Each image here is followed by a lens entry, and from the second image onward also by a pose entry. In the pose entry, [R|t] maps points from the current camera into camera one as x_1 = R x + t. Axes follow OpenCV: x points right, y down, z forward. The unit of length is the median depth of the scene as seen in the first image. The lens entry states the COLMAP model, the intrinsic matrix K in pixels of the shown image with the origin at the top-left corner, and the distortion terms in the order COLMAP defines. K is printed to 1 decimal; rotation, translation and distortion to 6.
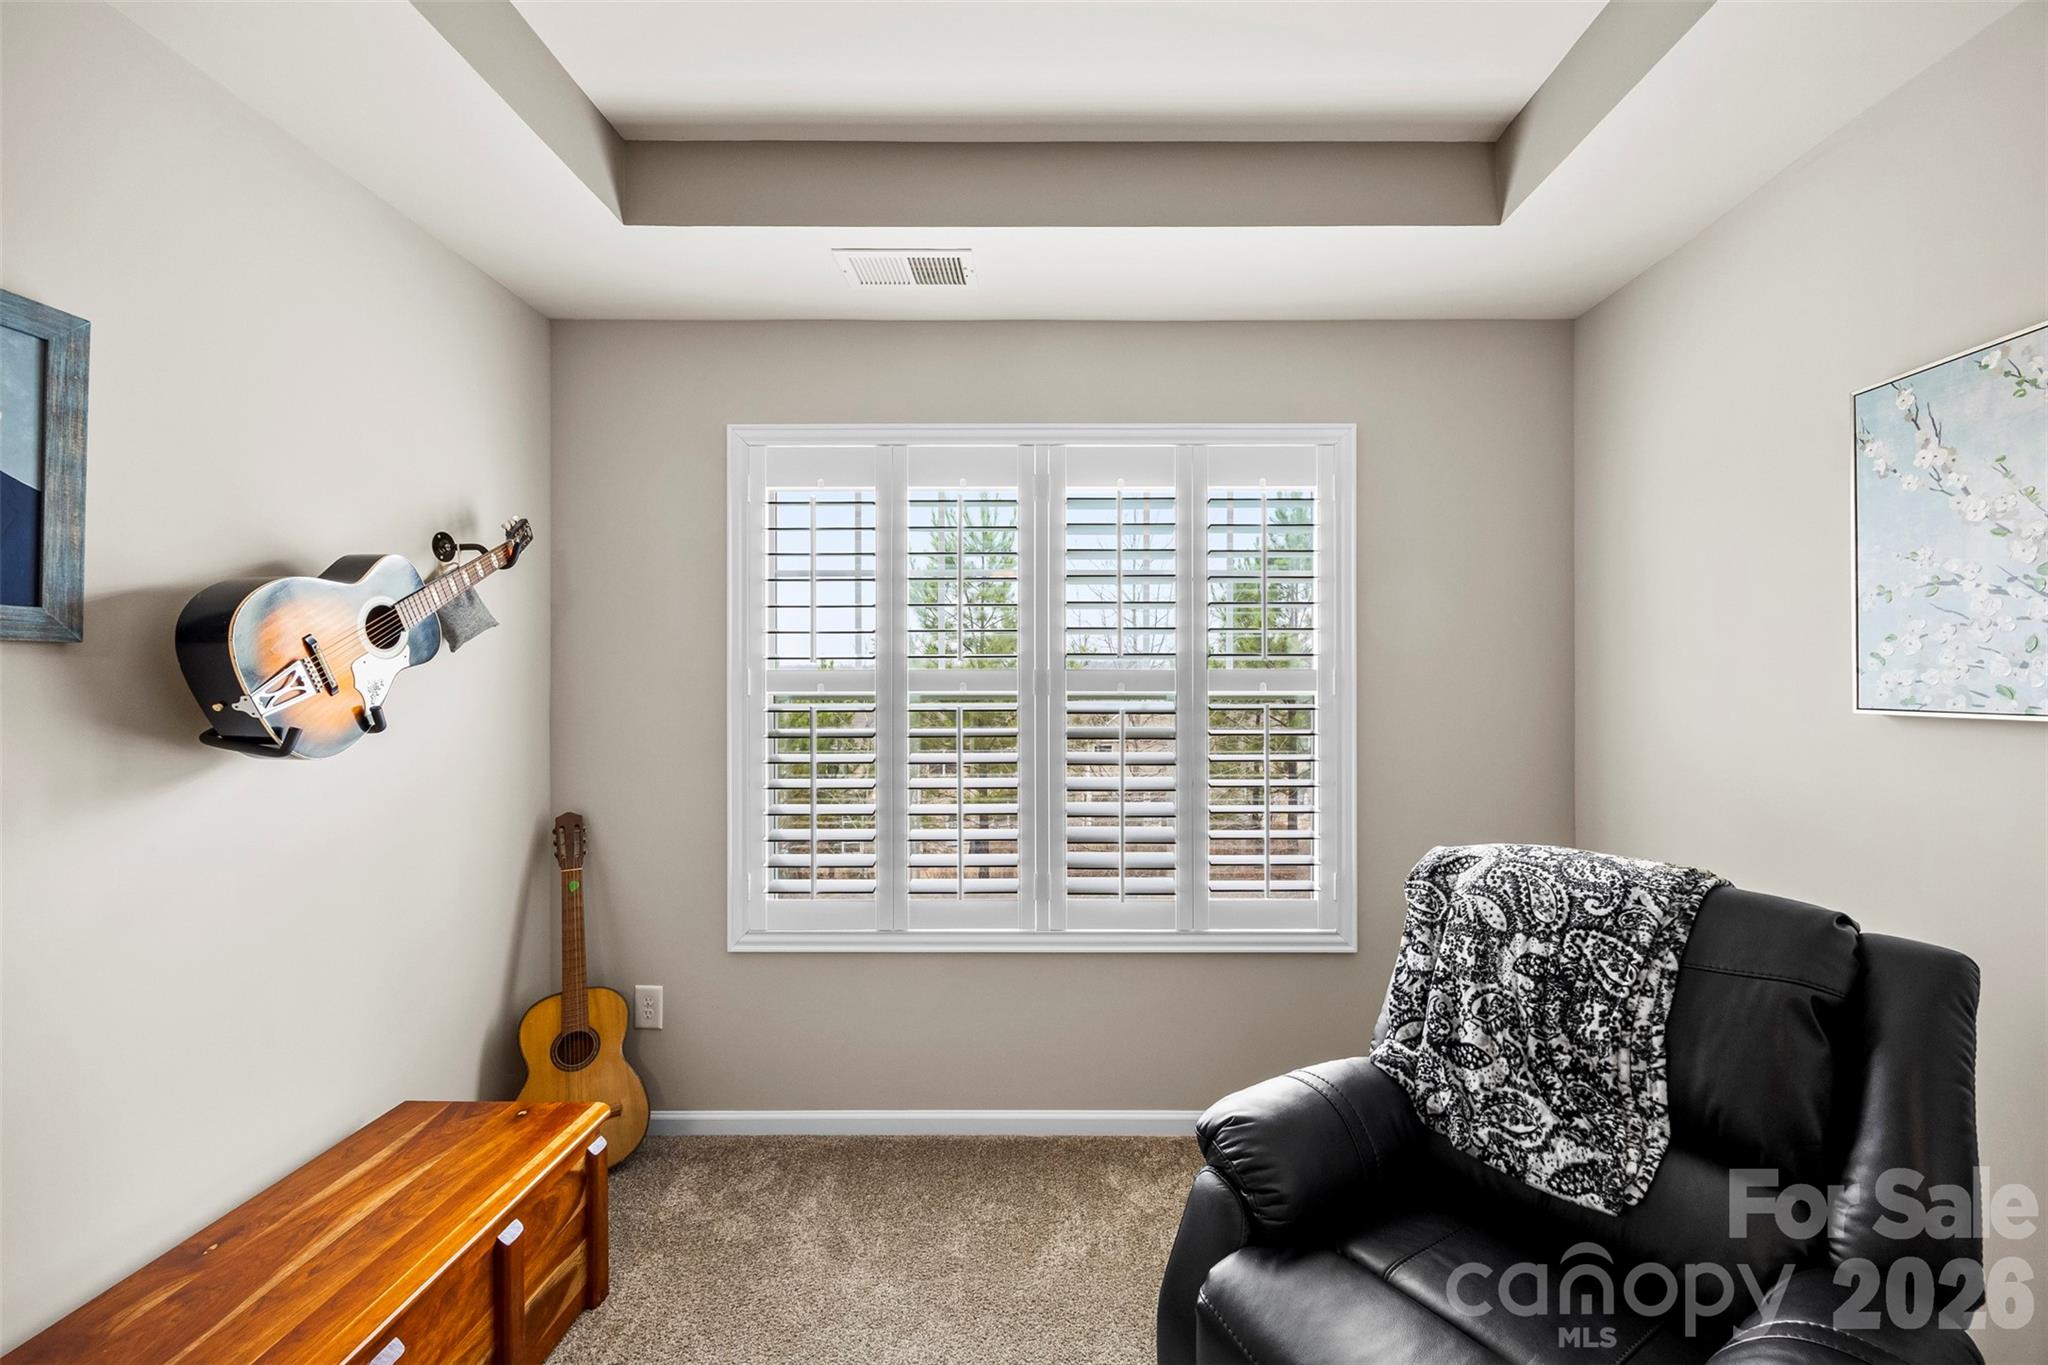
lens RADIAL K [[784.8, 0, 1055.1], [0, 784.8, 681.2], [0, 0, 1]] dist [-0.002666, 0.000058]
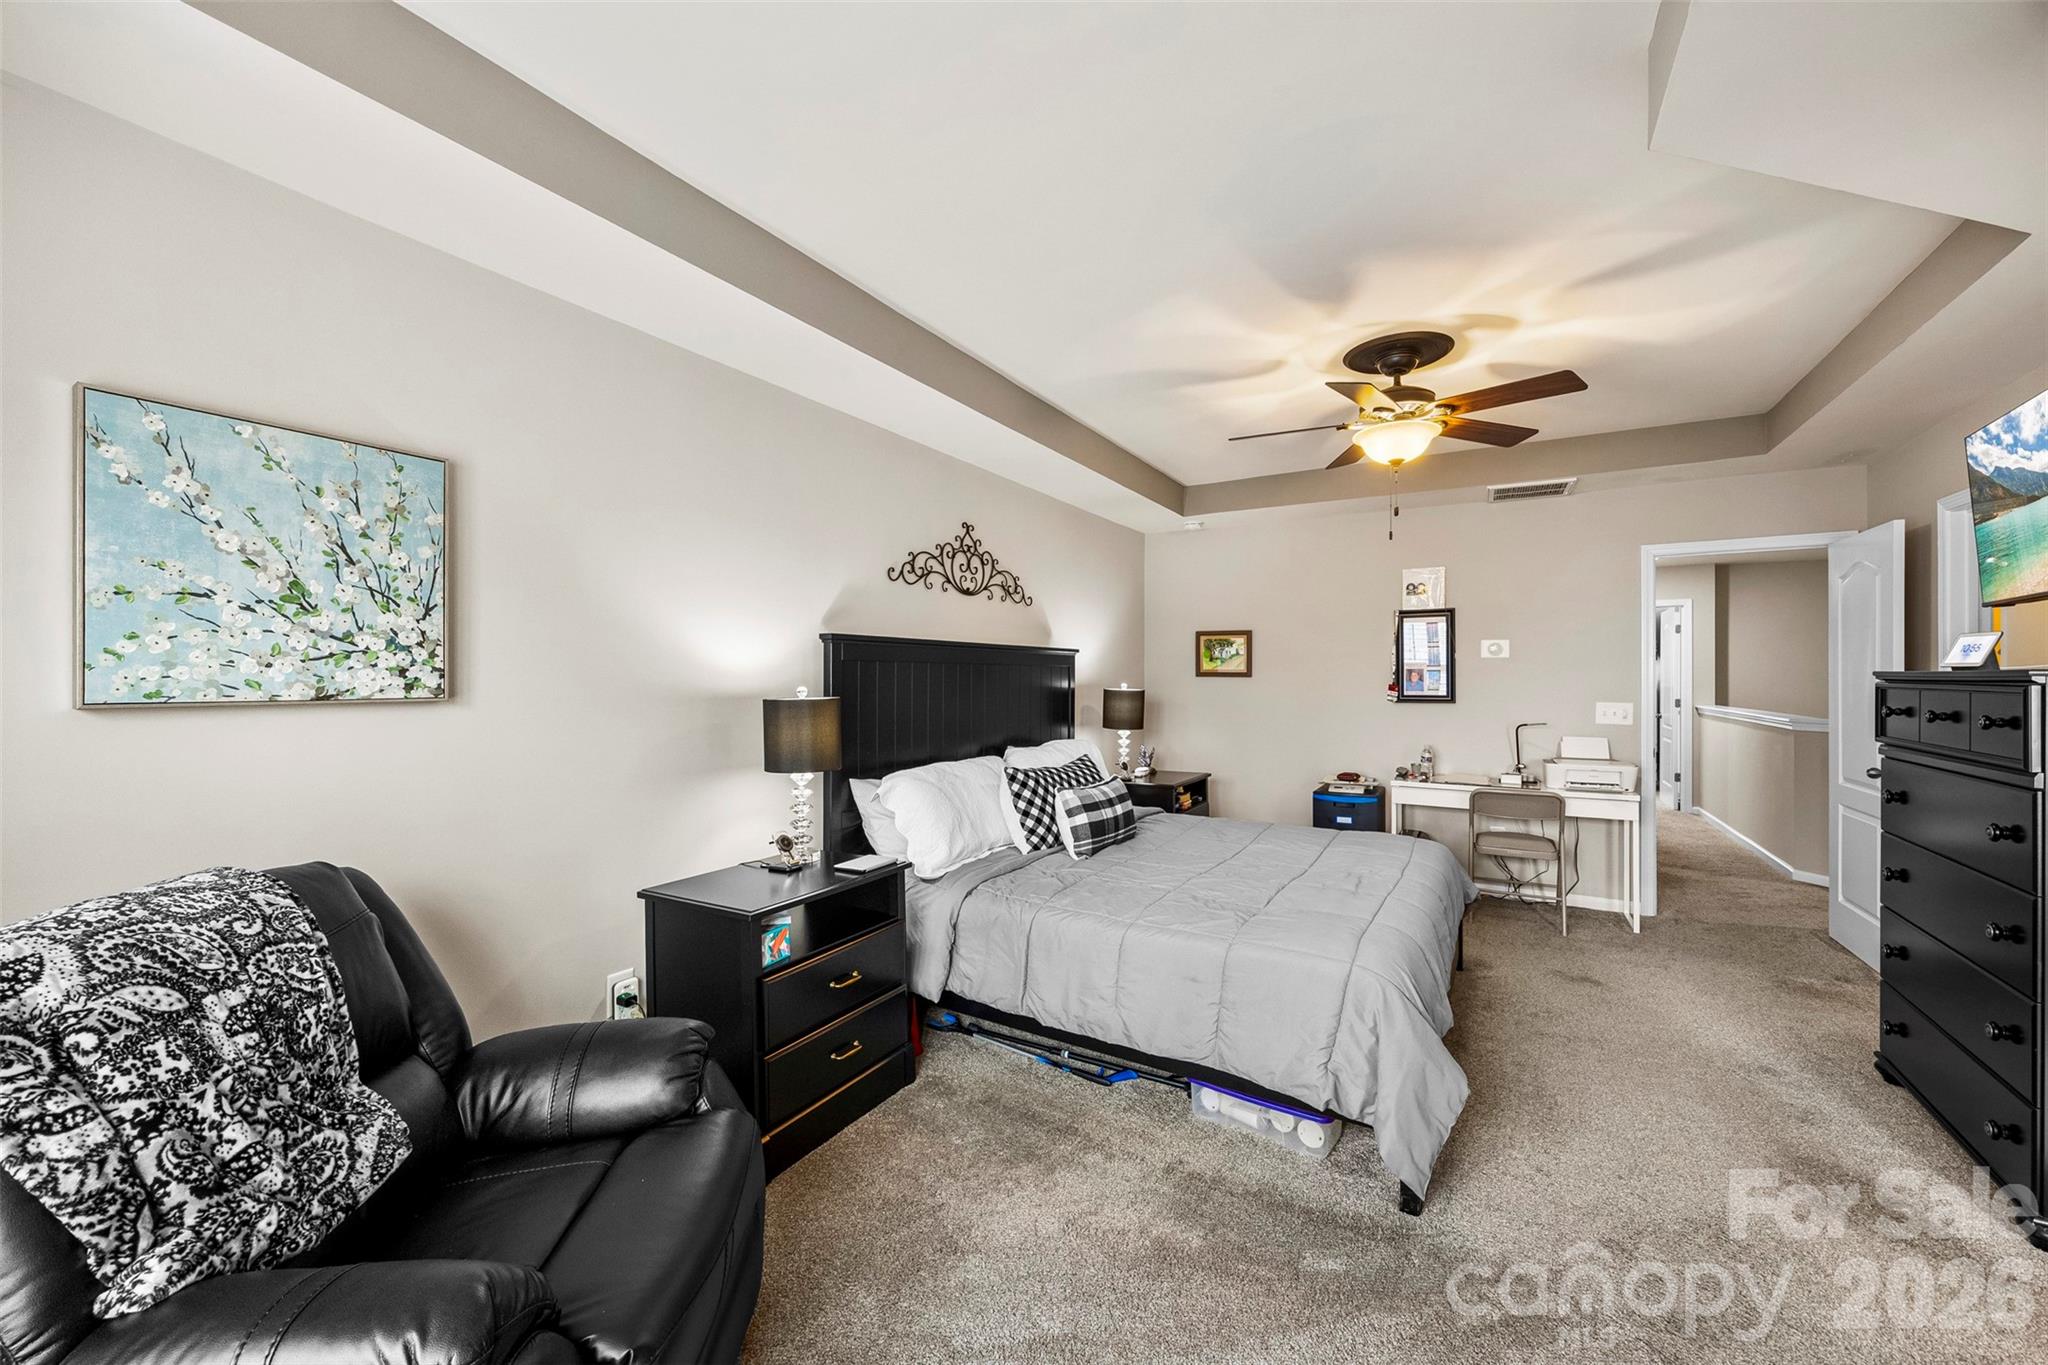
lens RADIAL K [[784.8, 0, 1028.4], [0, 784.8, 681.8], [0, 0, 1]] dist [-0.002666, 0.000058]
pose [[-0.861198, -0.002199, 0.508264, -0.527937], [-0.001452, 0.999997, 0.001868, 0.003561], [-0.508267, 0.000871, -0.861199, 1.288004]]
